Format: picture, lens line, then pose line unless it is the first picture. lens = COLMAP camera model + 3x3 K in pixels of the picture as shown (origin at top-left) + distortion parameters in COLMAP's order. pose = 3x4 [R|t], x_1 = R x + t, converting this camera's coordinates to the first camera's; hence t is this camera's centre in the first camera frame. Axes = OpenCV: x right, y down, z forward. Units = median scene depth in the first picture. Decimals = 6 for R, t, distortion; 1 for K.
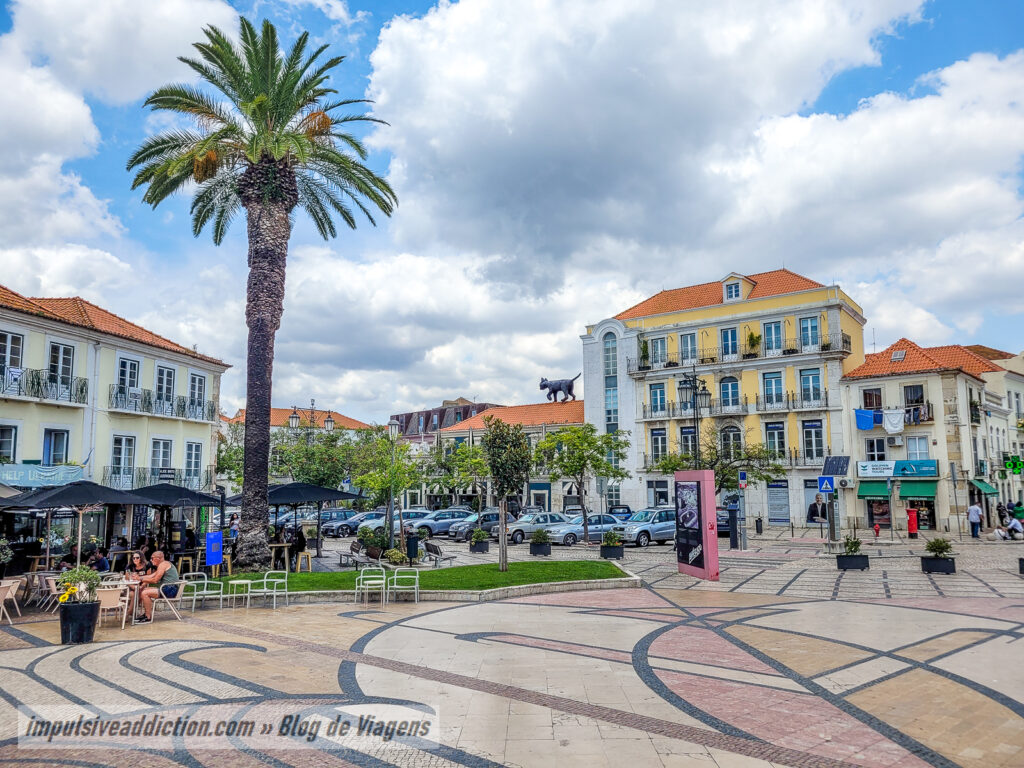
lens RADIAL K [[783.8, 0, 512.2], [0, 783.8, 392.0], [0, 0, 1]] dist [0.031053, -0.013027]
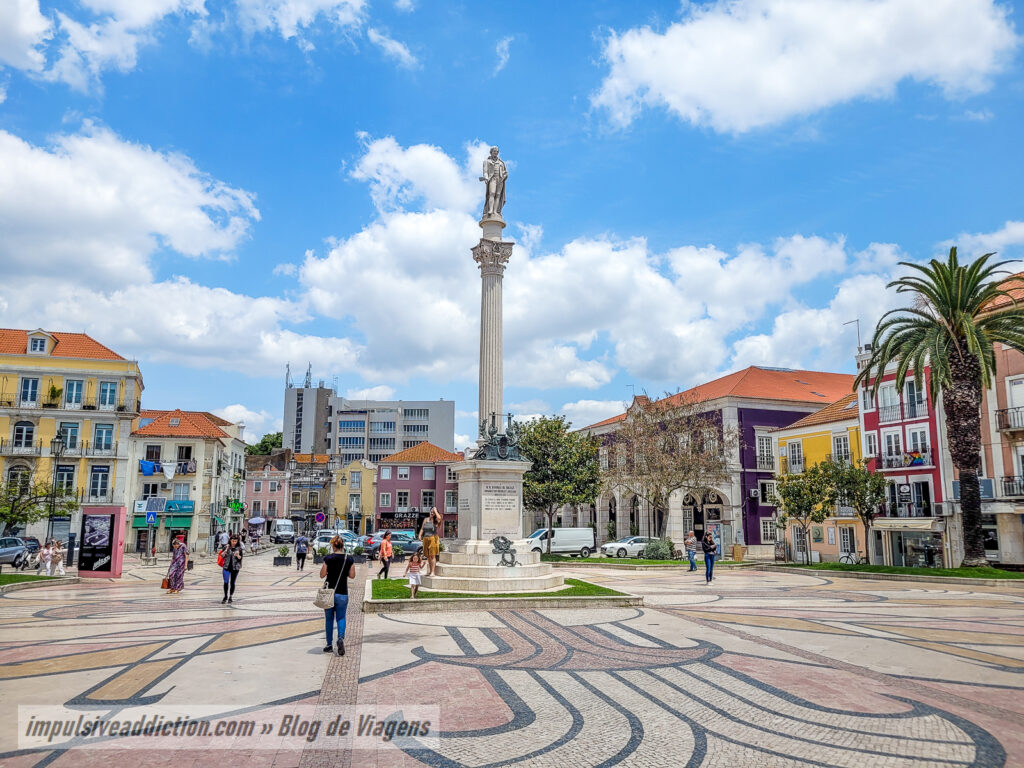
lens RADIAL K [[783.8, 0, 520.6], [0, 783.8, 390.9], [0, 0, 1]] dist [0.031053, -0.013027]
pose [[0.554349, 0.142575, 0.819982, -0.284132], [-0.104092, 0.989359, -0.101655, -0.022701], [-0.825750, -0.029001, 0.563291, -0.234284]]
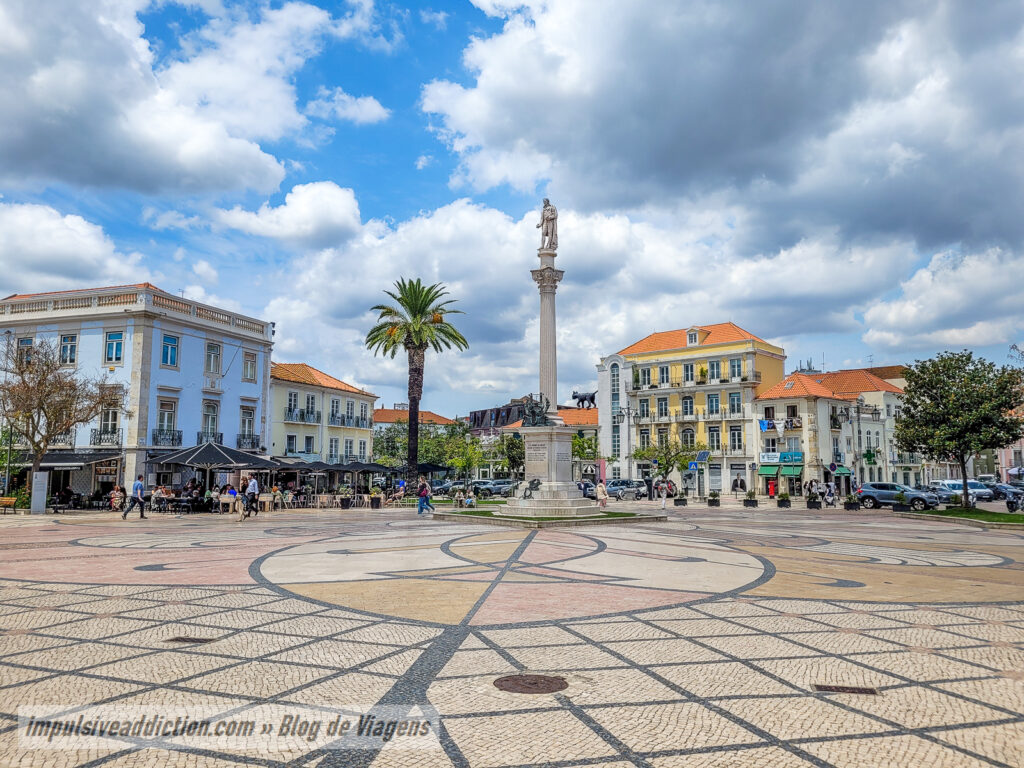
lens RADIAL K [[783.8, 0, 517.9], [0, 783.8, 380.7], [0, 0, 1]] dist [0.031053, -0.013027]
pose [[0.995506, -0.001229, -0.094687, 0.098476], [0.002016, 0.999964, 0.008216, -0.067203], [0.094674, -0.008370, 0.995473, -0.588009]]
